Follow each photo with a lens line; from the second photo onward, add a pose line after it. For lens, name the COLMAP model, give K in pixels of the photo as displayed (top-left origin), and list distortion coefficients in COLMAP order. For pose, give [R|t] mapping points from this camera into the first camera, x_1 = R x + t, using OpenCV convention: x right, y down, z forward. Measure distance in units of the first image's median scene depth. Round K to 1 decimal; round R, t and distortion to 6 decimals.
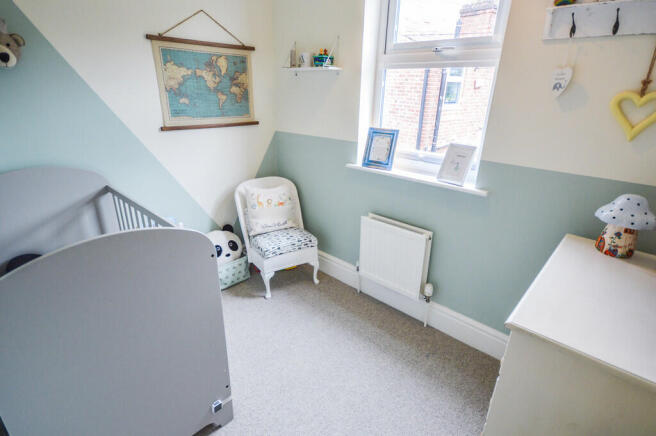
lens RADIAL K [[326.5, 0, 326.3], [0, 326.5, 221.7], [0, 0, 1]] dist [-0.000004, 0.000231]
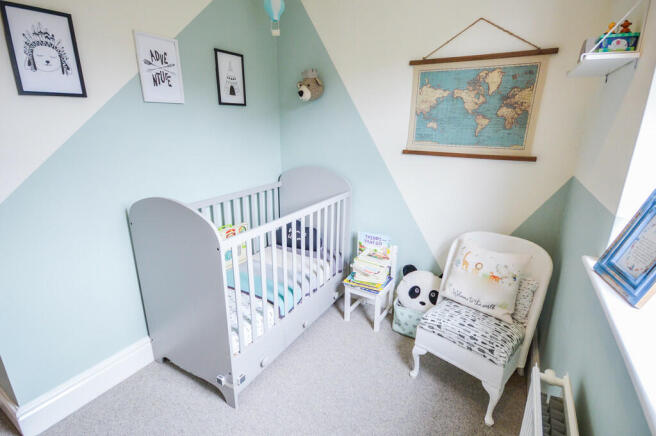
lens RADIAL K [[326.5, 0, 326.3], [0, 326.5, 221.7], [0, 0, 1]] dist [-0.000004, 0.000231]
pose [[0.223114, 0.280736, -0.933492, 0.404205], [-0.360713, 0.913432, 0.188489, -0.173998], [0.905597, 0.294668, 0.305064, 0.492400]]
